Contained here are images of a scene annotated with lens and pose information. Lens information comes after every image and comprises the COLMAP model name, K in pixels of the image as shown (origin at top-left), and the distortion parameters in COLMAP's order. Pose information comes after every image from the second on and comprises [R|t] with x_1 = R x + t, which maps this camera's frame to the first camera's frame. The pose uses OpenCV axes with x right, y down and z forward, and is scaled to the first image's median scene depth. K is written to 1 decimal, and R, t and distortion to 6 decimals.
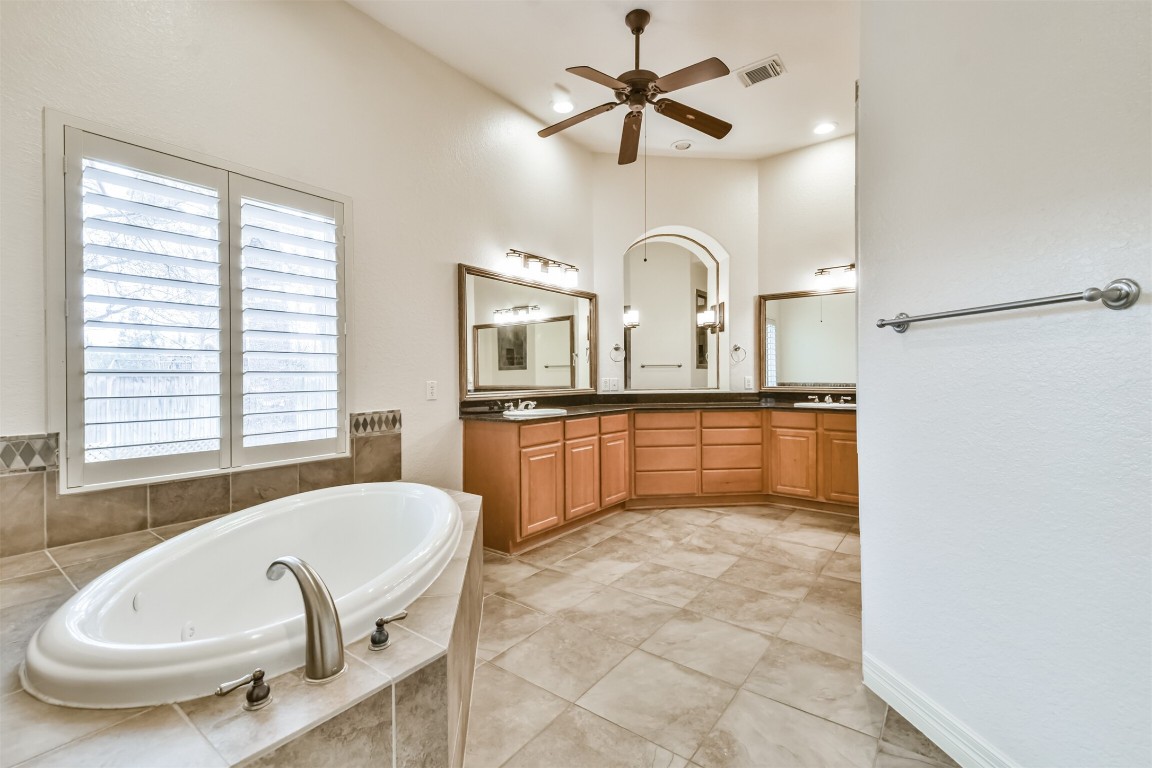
lens RADIAL K [[494.2, 0, 572.3], [0, 494.2, 370.6], [0, 0, 1]] dist [0.038561, -0.023029]
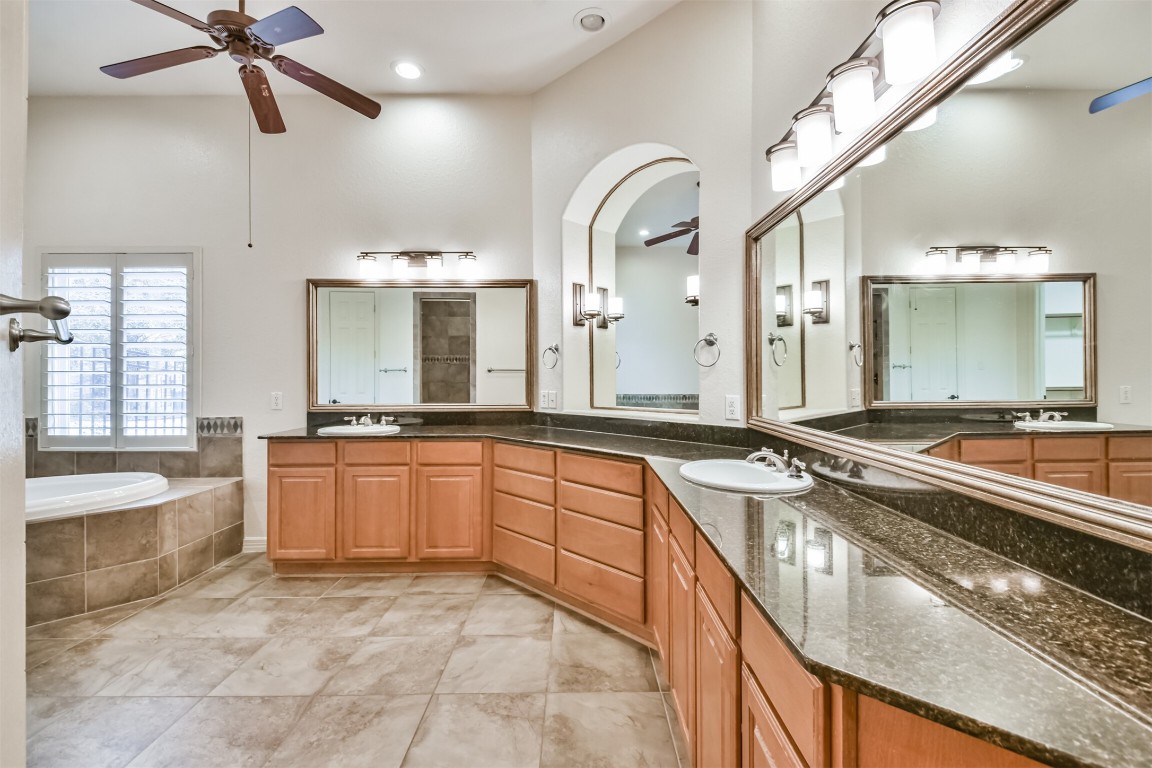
lens RADIAL K [[494.2, 0, 572.3], [0, 494.2, 370.6], [0, 0, 1]] dist [0.038561, -0.023029]
pose [[0.608519, -0.001836, -0.793537, 0.924741], [0.008153, 0.999959, 0.003939, -0.024129], [0.793497, -0.008867, 0.608509, 0.795038]]
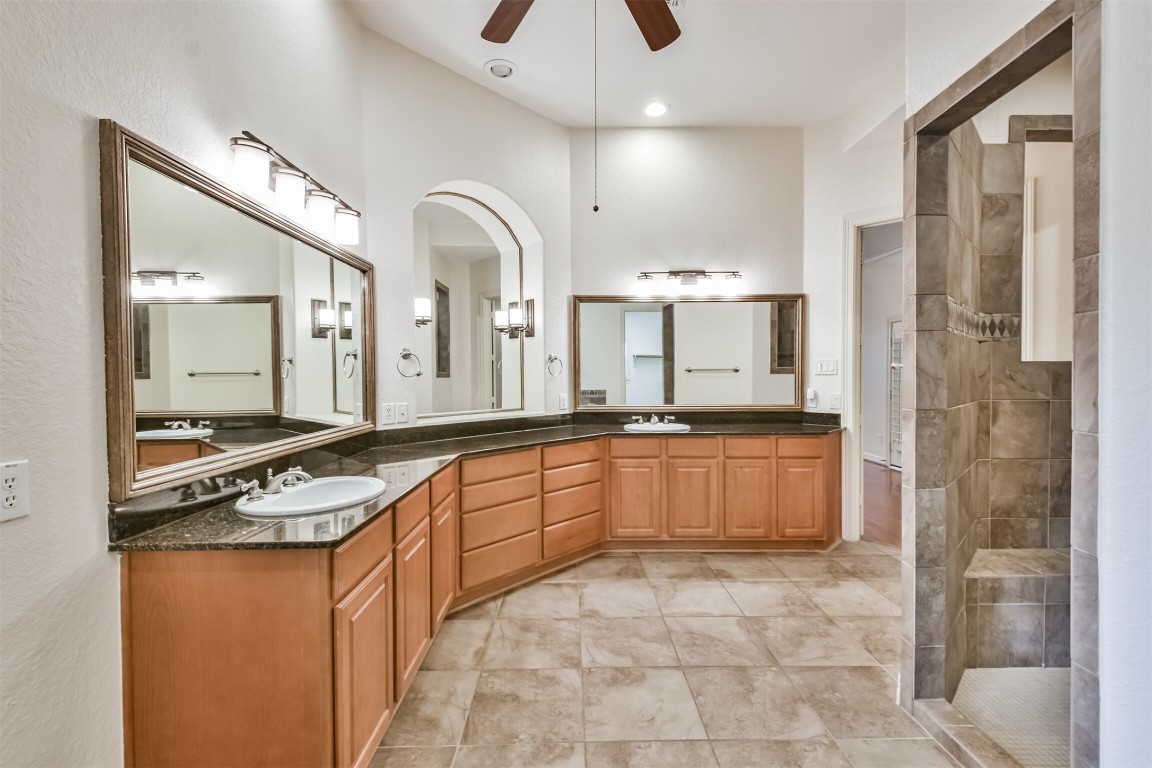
lens RADIAL K [[498.3, 0, 579.3], [0, 498.3, 379.9], [0, 0, 1]] dist [0.057582, -0.042094]
pose [[0.780717, -0.005416, 0.624861, -0.188903], [-0.005558, 0.999863, 0.015610, -0.033820], [-0.624860, -0.015660, 0.780580, 0.494146]]
